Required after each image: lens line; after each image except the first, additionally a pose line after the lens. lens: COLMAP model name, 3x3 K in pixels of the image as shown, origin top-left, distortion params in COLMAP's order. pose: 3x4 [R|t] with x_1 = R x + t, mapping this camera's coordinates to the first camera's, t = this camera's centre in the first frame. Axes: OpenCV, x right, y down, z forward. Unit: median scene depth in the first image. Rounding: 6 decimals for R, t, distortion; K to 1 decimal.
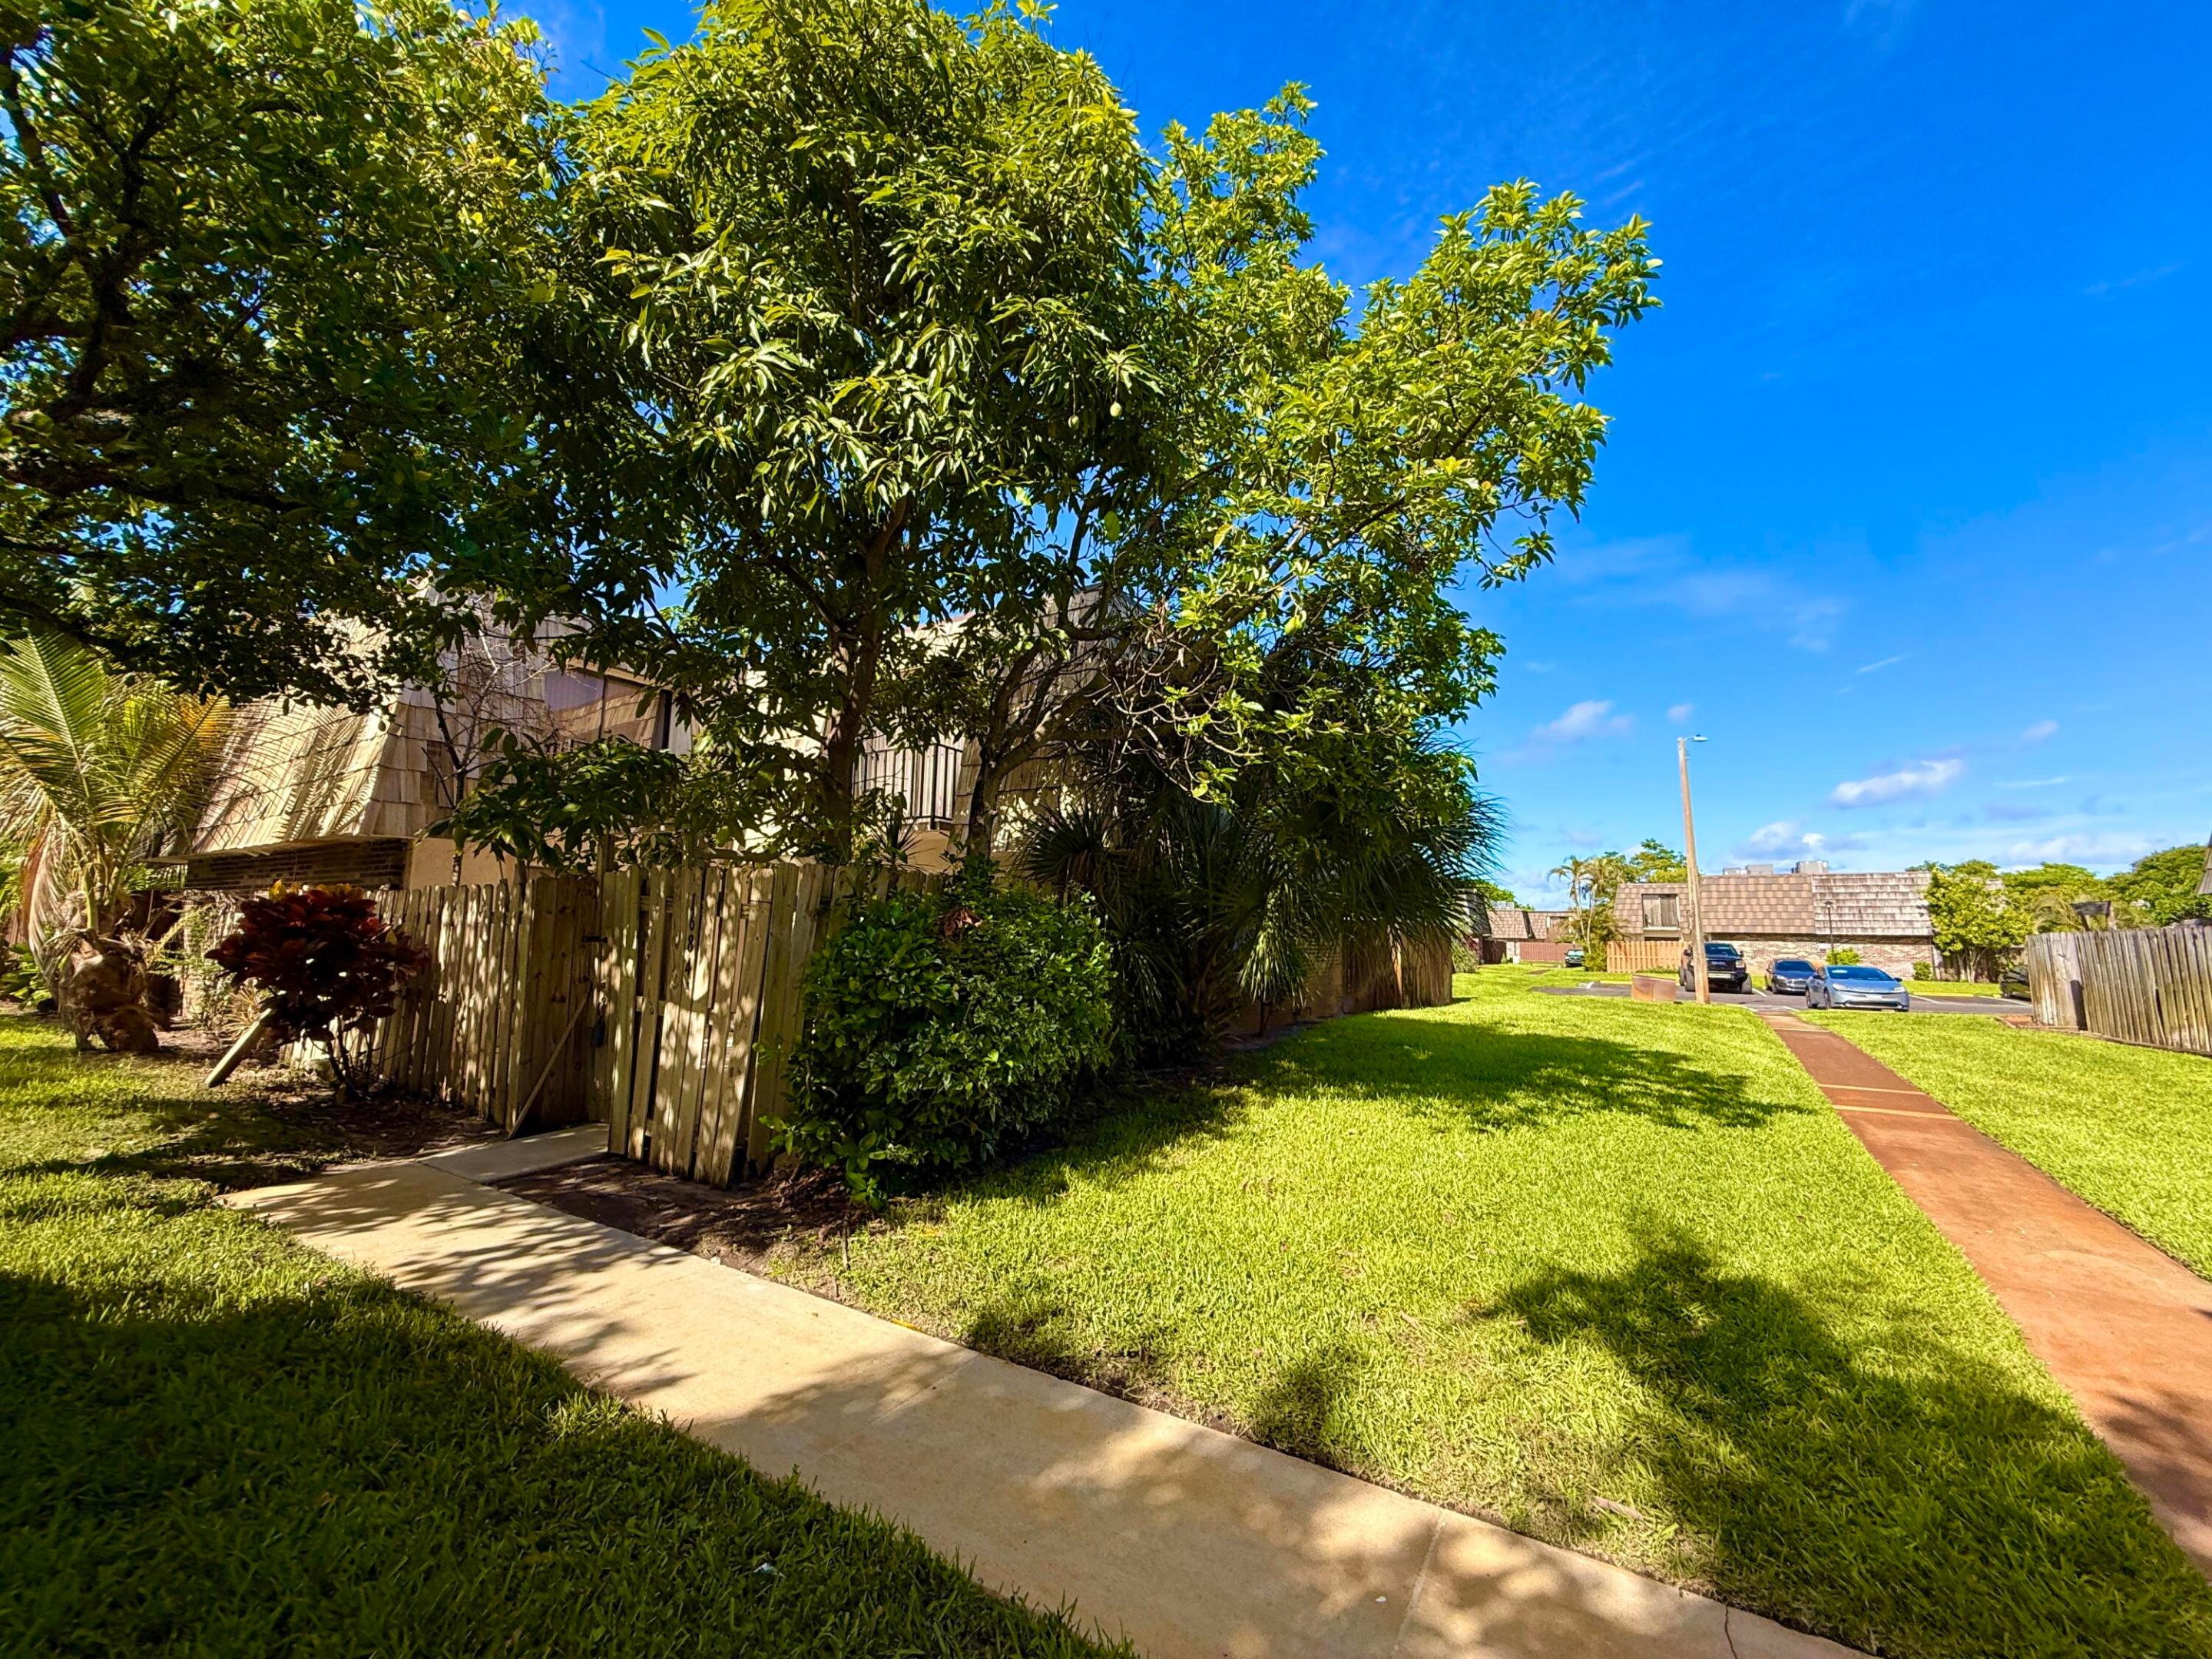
lens RADIAL K [[880.2, 0, 1101.7], [0, 880.2, 833.8], [0, 0, 1]] dist [0.000050, 0.000046]
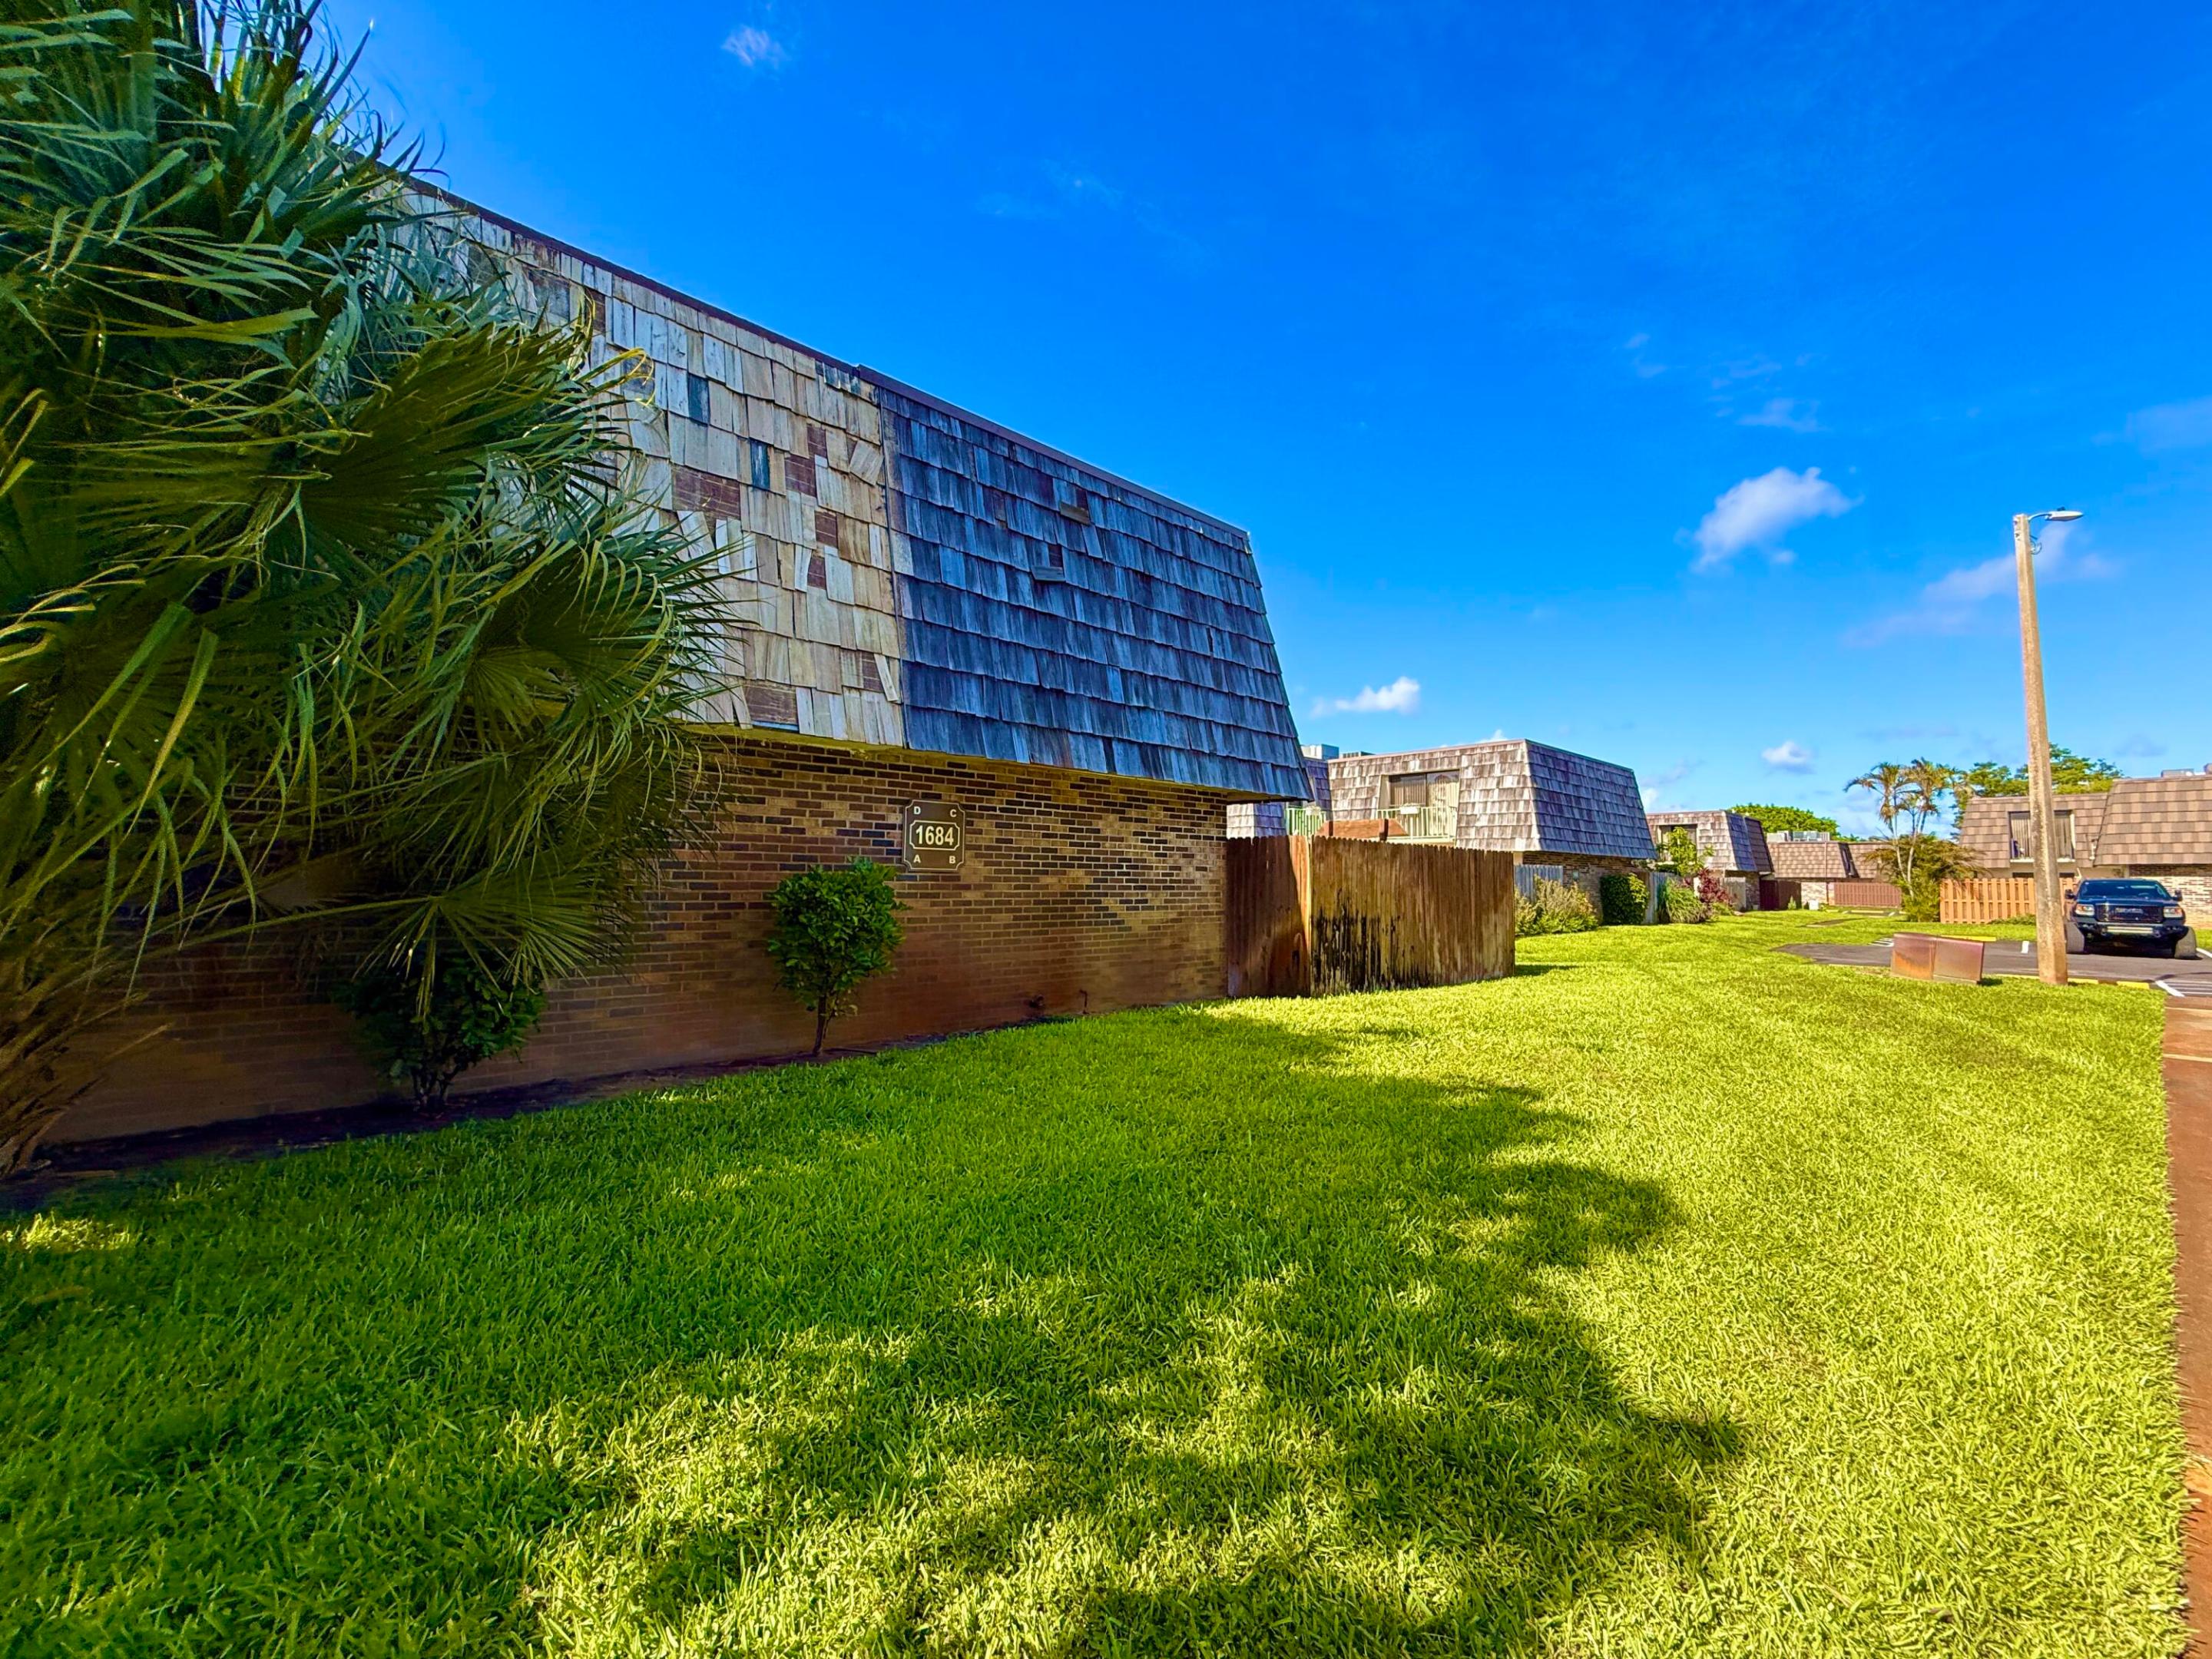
lens RADIAL K [[880.2, 0, 1100.9], [0, 880.2, 830.9], [0, 0, 1]] dist [0.000050, 0.000046]
pose [[0.961661, -0.022592, -0.273310, 1.105846], [0.038511, 0.997851, 0.053020, 0.187100], [0.271525, -0.061513, 0.960464, 1.308804]]
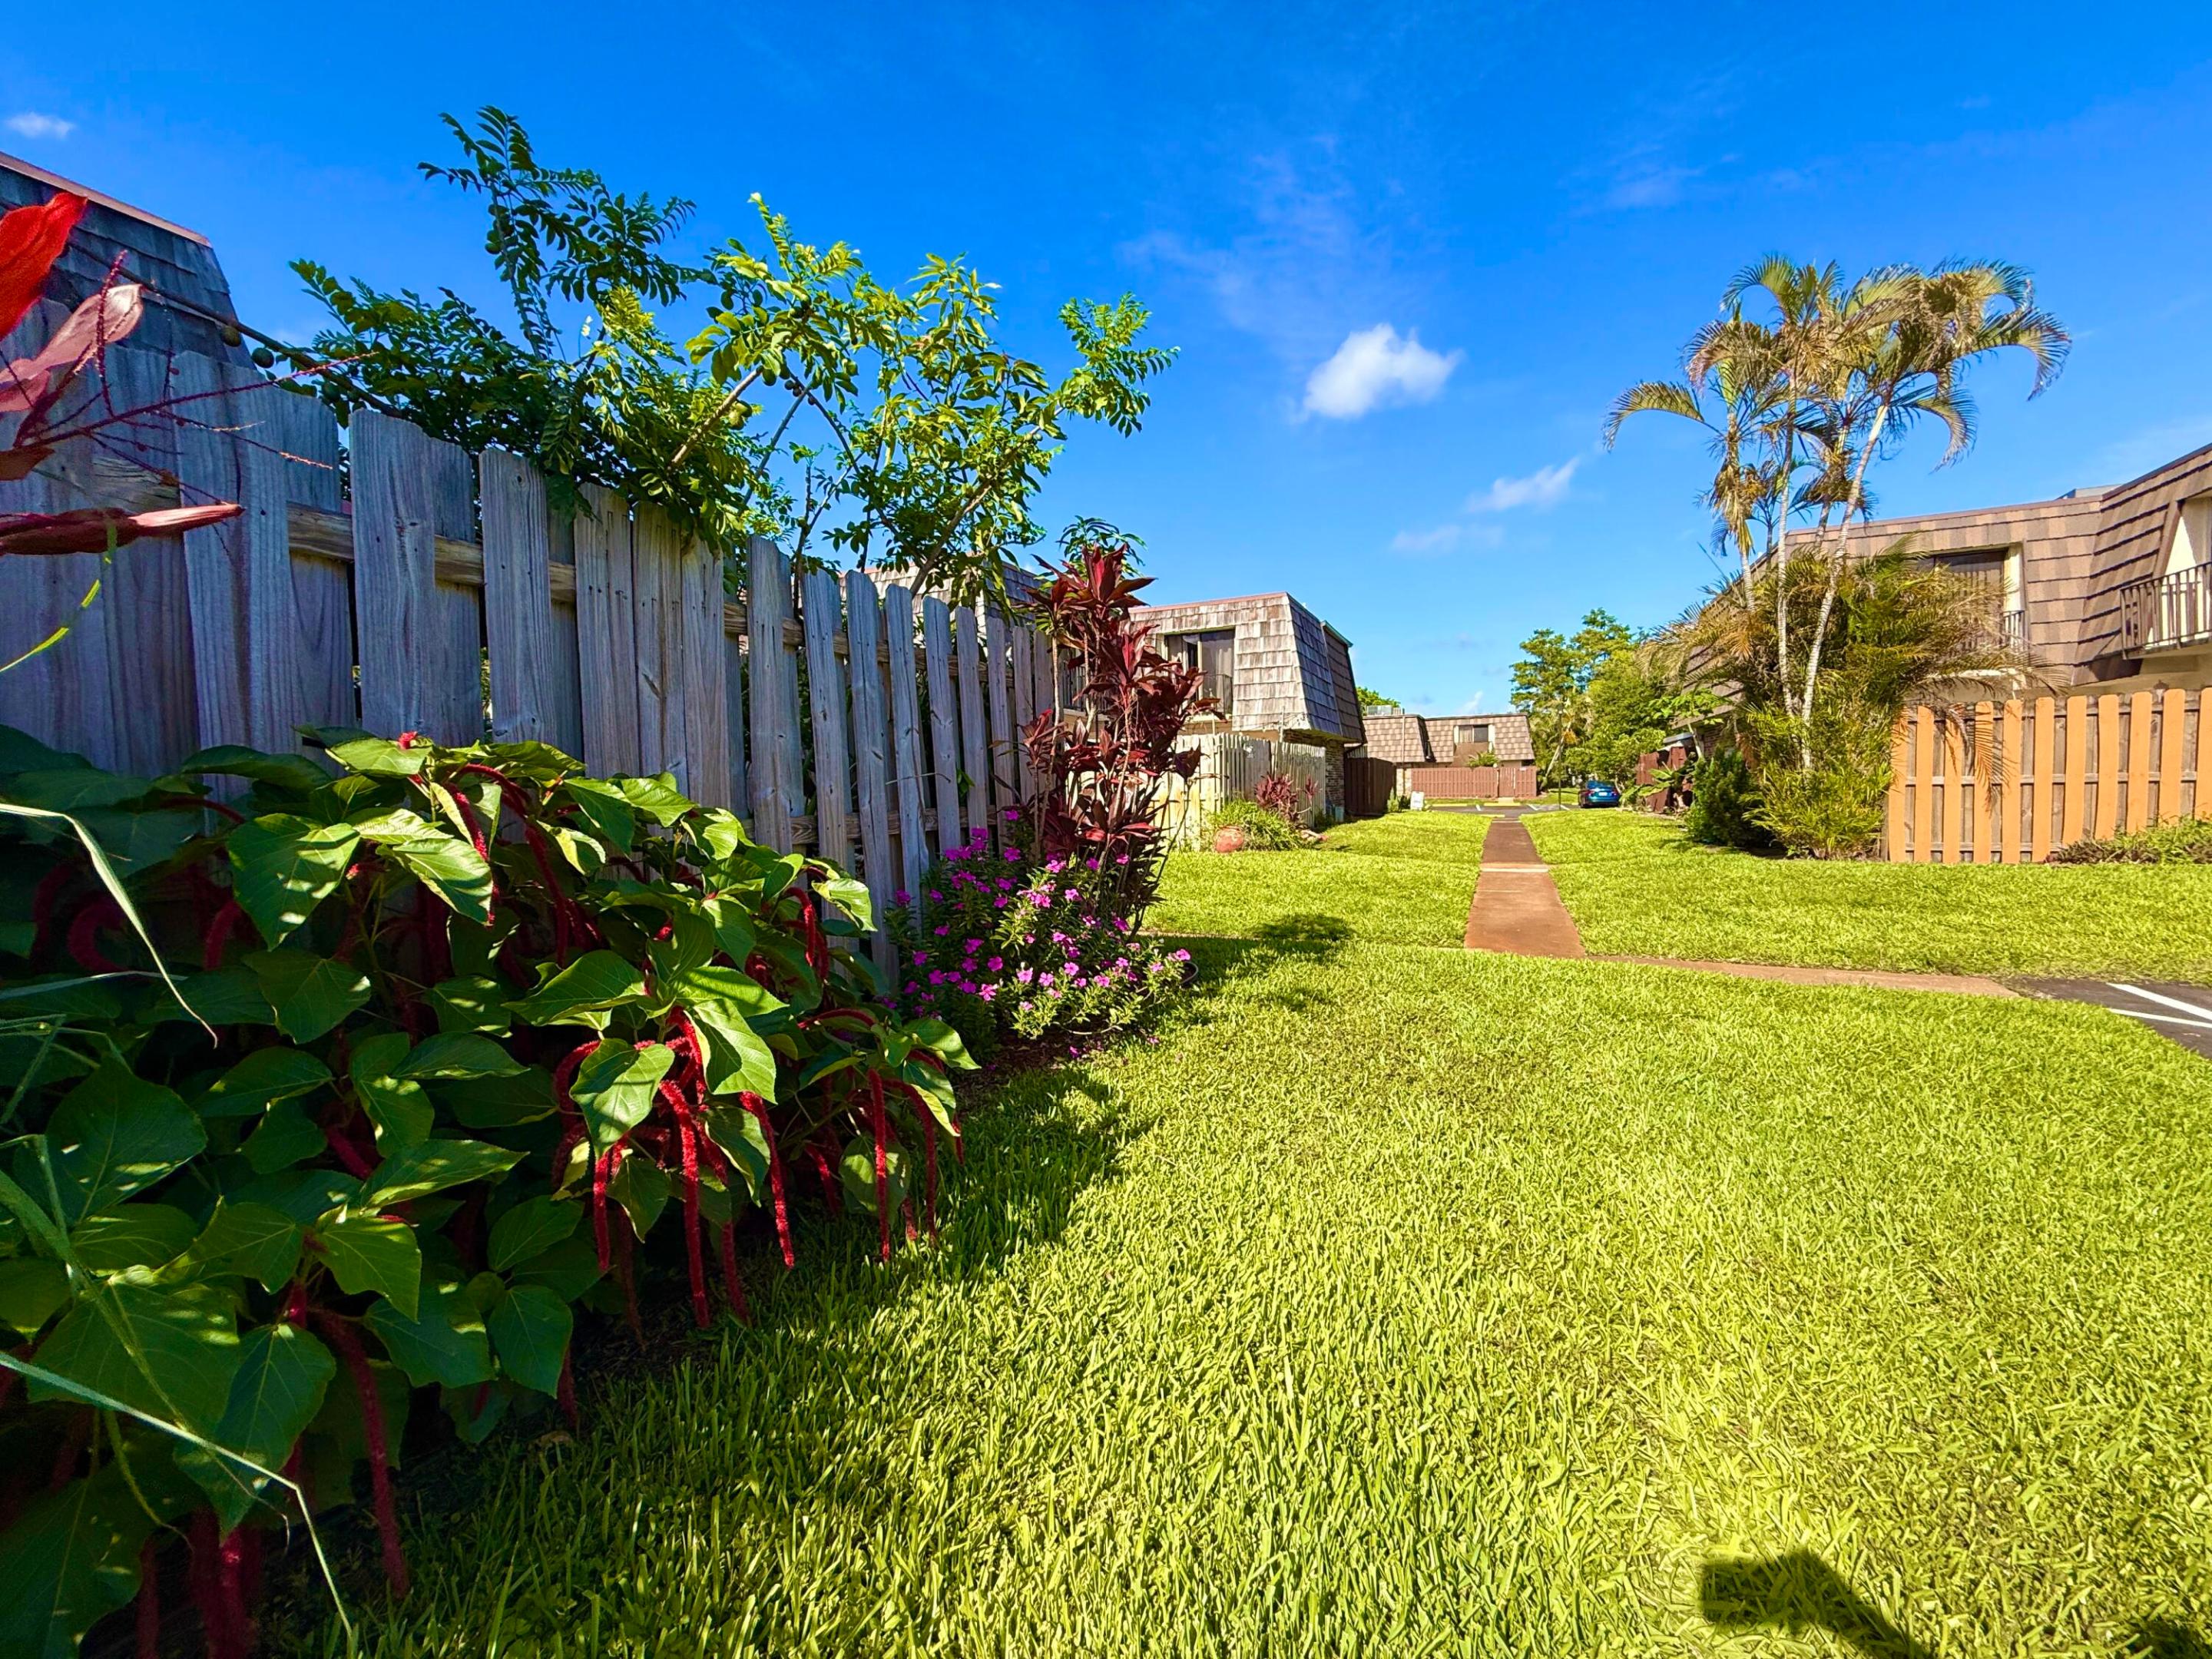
lens RADIAL K [[880.2, 0, 1108.4], [0, 880.2, 830.8], [0, 0, 1]] dist [0.000050, 0.000046]
pose [[0.990715, -0.045646, 0.128060, 2.535778], [0.023756, 0.985583, 0.167516, 0.734770], [-0.133860, -0.162918, 0.977517, 5.361879]]
